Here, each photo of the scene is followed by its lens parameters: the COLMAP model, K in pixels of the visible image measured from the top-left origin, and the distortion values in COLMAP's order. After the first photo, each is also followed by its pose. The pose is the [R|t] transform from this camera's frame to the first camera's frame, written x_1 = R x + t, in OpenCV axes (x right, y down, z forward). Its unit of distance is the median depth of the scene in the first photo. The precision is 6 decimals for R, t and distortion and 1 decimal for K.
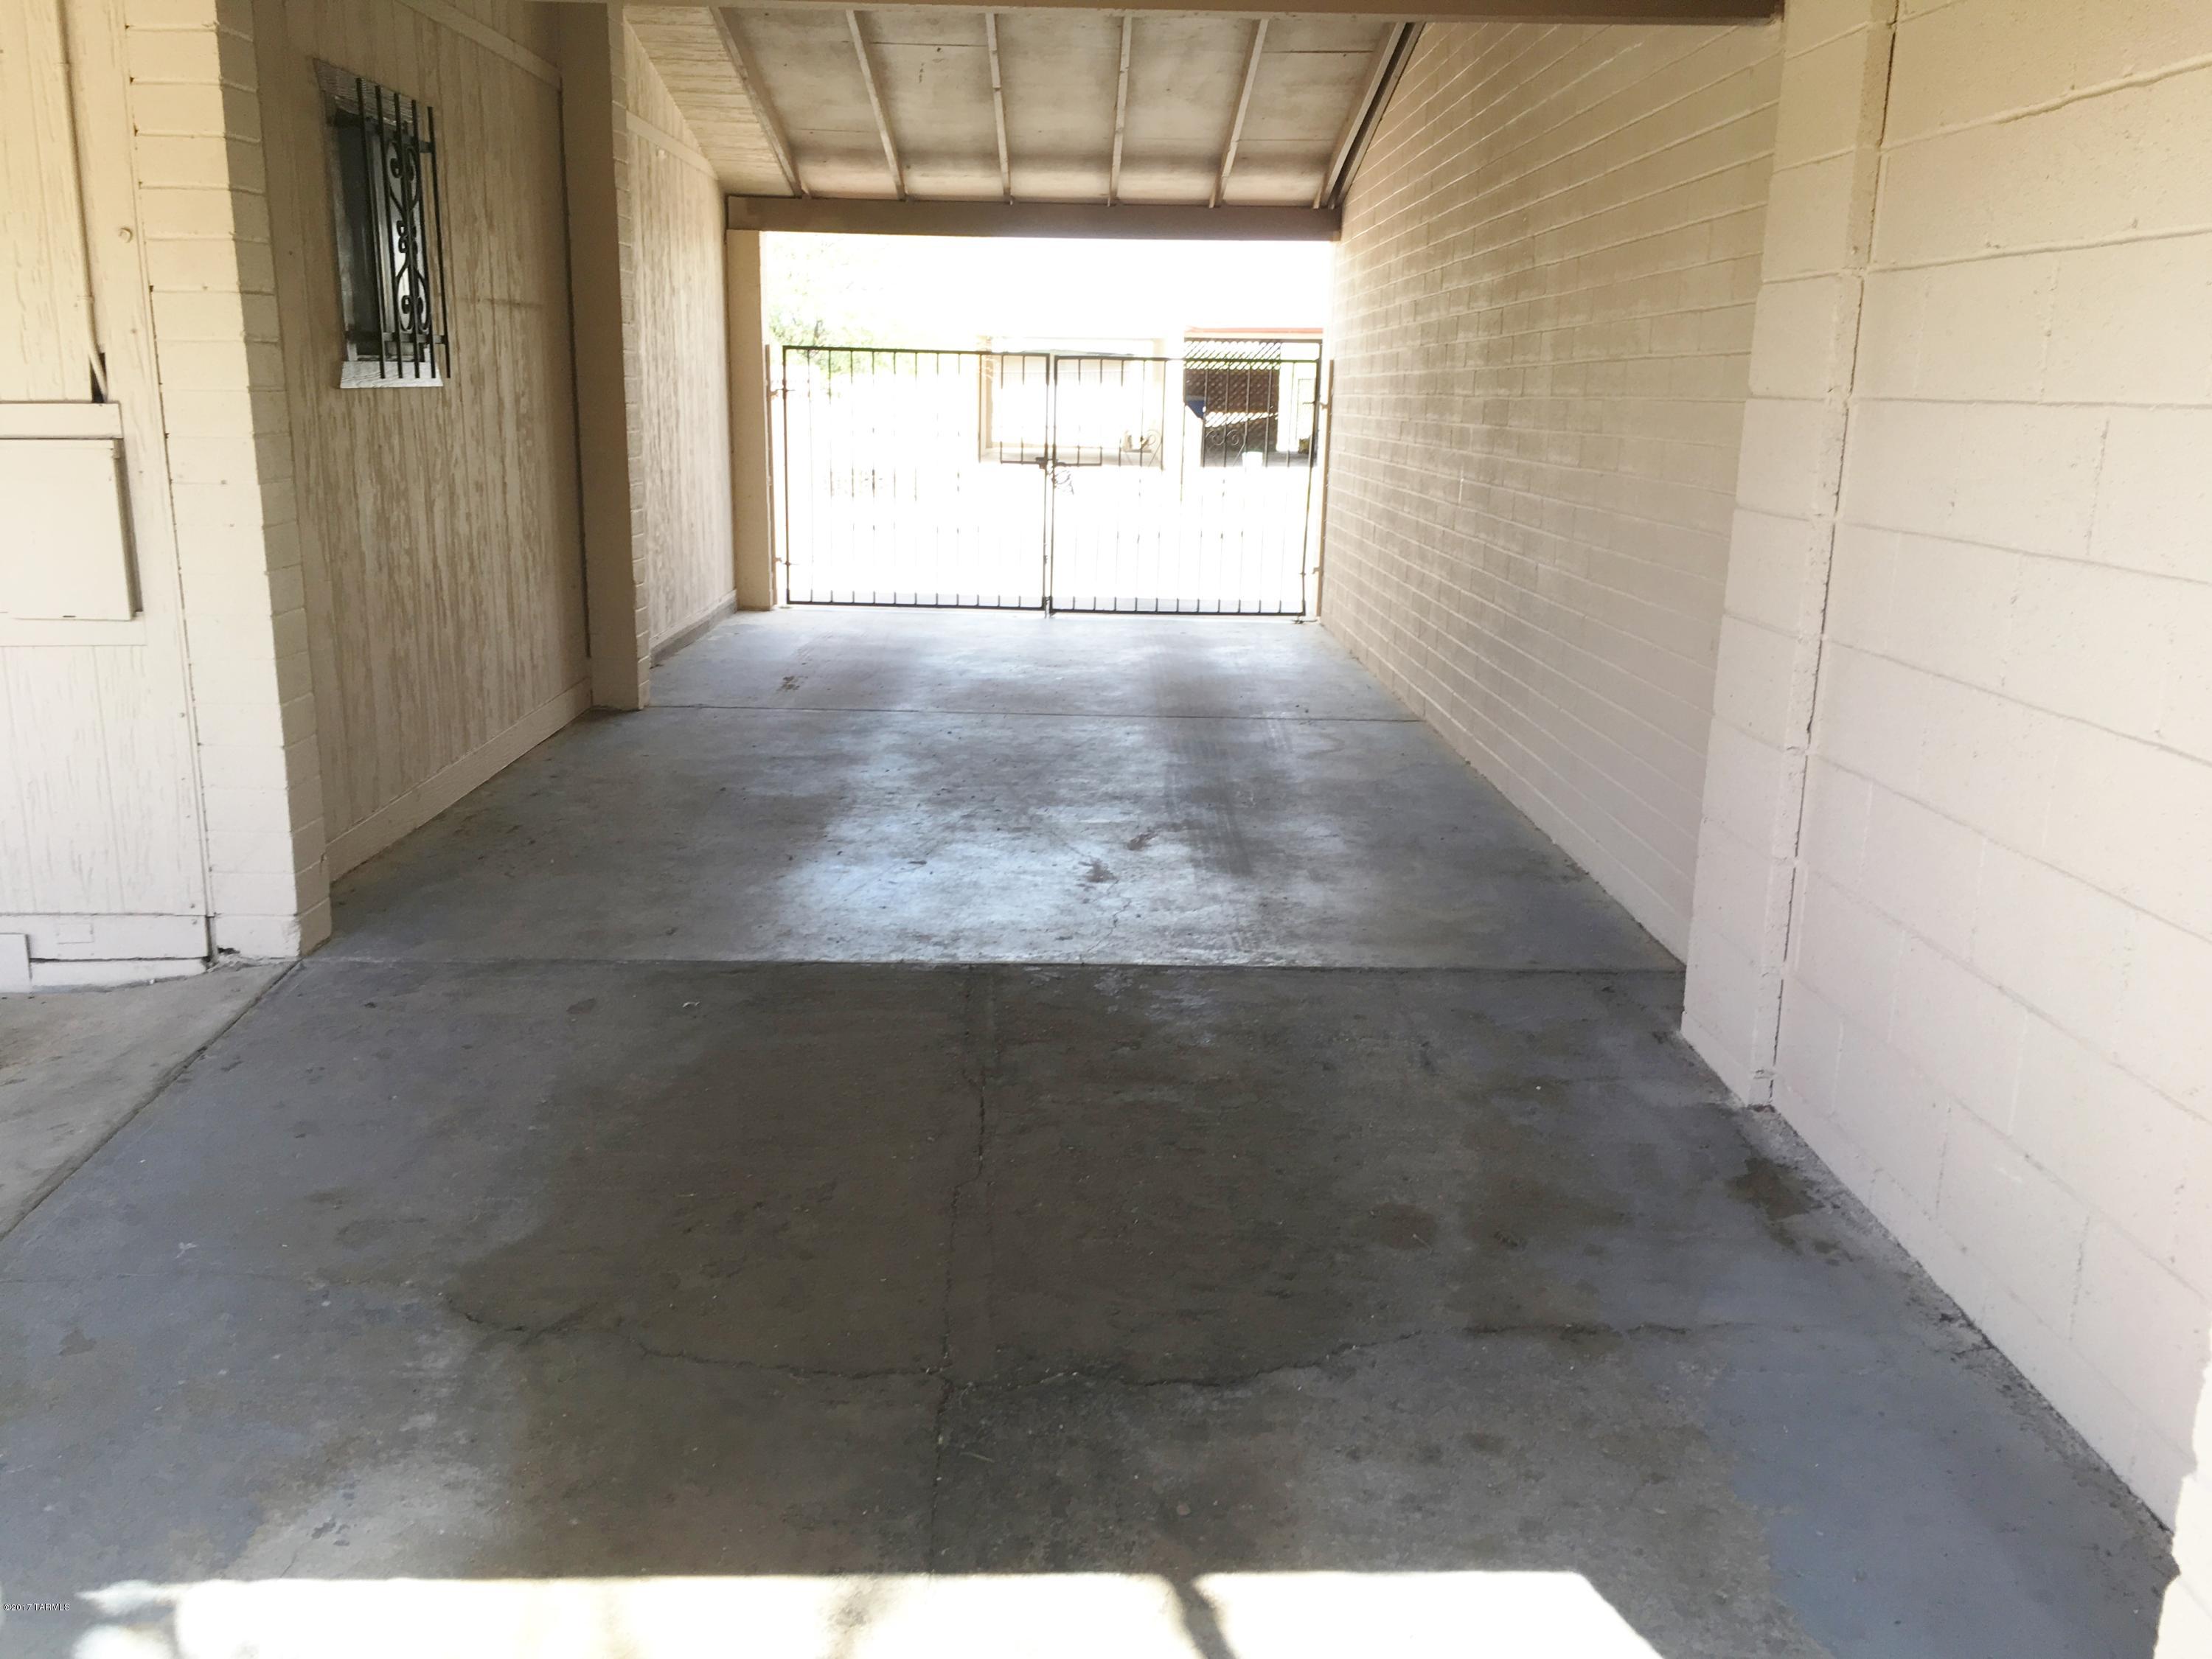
lens RADIAL K [[1895.8, 0, 1106.1], [0, 1895.8, 829.4], [0, 0, 1]] dist [0.054514, -0.050189]
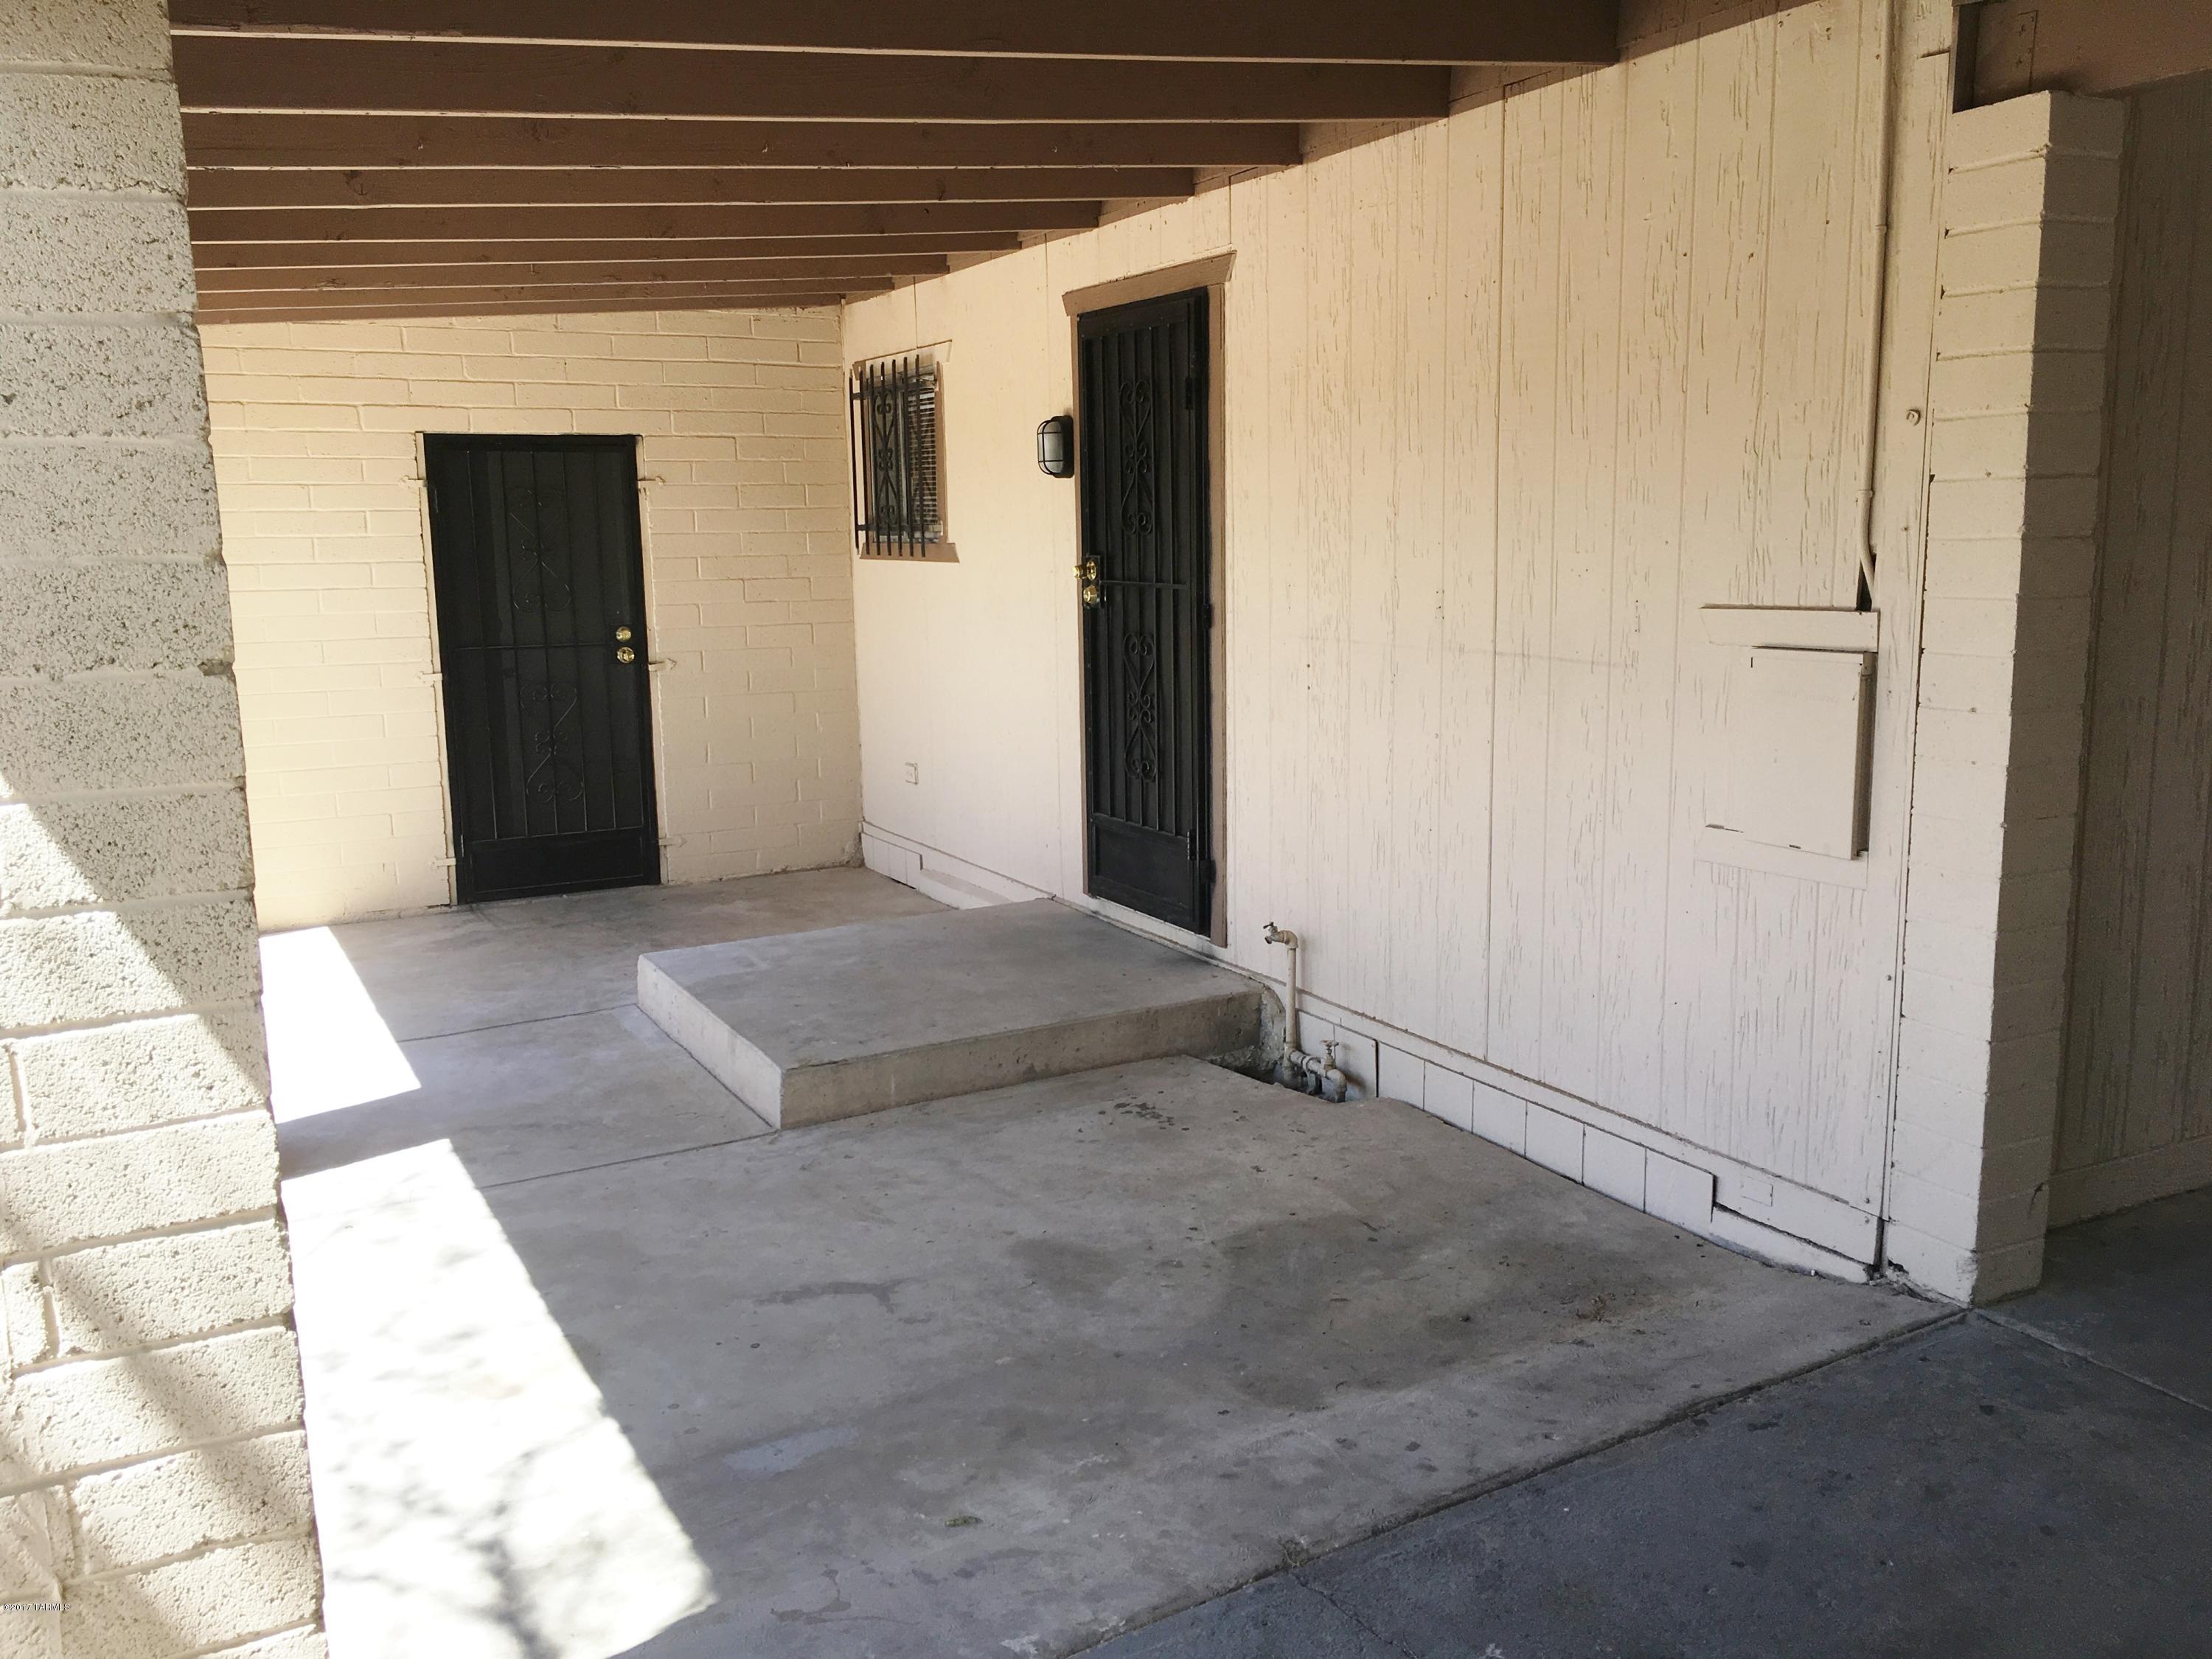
lens RADIAL K [[1895.8, 0, 1109.3], [0, 1895.8, 835.7], [0, 0, 1]] dist [0.054514, -0.050189]
pose [[0.456134, 0.135198, -0.879582, 0.087969], [-0.191237, 0.980192, 0.051491, -0.100062], [0.869120, 0.144722, 0.472954, 0.306852]]
